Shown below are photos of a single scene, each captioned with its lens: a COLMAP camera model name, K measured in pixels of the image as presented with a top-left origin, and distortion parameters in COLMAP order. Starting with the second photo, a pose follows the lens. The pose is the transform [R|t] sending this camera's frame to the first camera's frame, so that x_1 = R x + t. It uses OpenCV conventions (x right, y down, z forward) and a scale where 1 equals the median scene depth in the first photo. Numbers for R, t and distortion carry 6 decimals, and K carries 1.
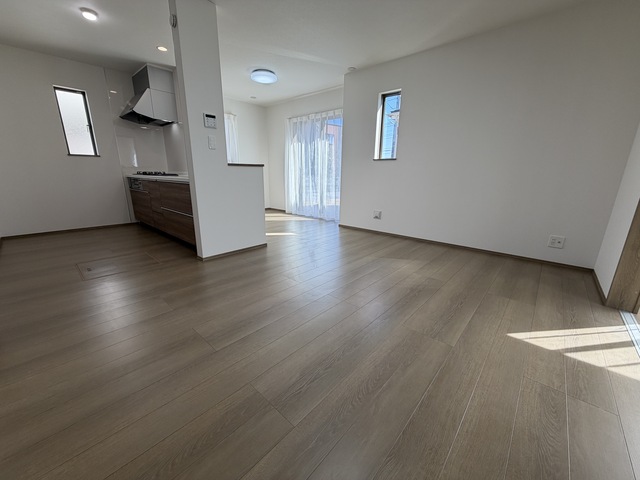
lens RADIAL K [[256.5, 0, 319.0], [0, 256.5, 240.5], [0, 0, 1]] dist [-0.002243, 0.000668]
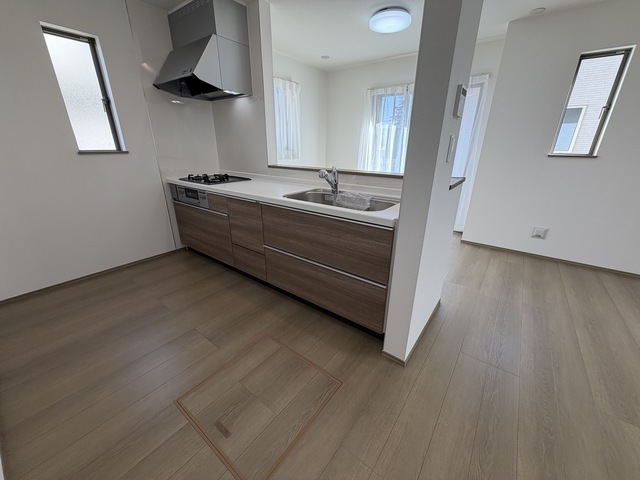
lens RADIAL K [[256.5, 0, 320.2], [0, 256.5, 241.4], [0, 0, 1]] dist [-0.002243, 0.000668]
pose [[0.996220, -0.035704, 0.079193, -0.447476], [0.027113, 0.993886, 0.107031, -0.169608], [-0.082530, -0.104479, 0.991097, 0.327719]]
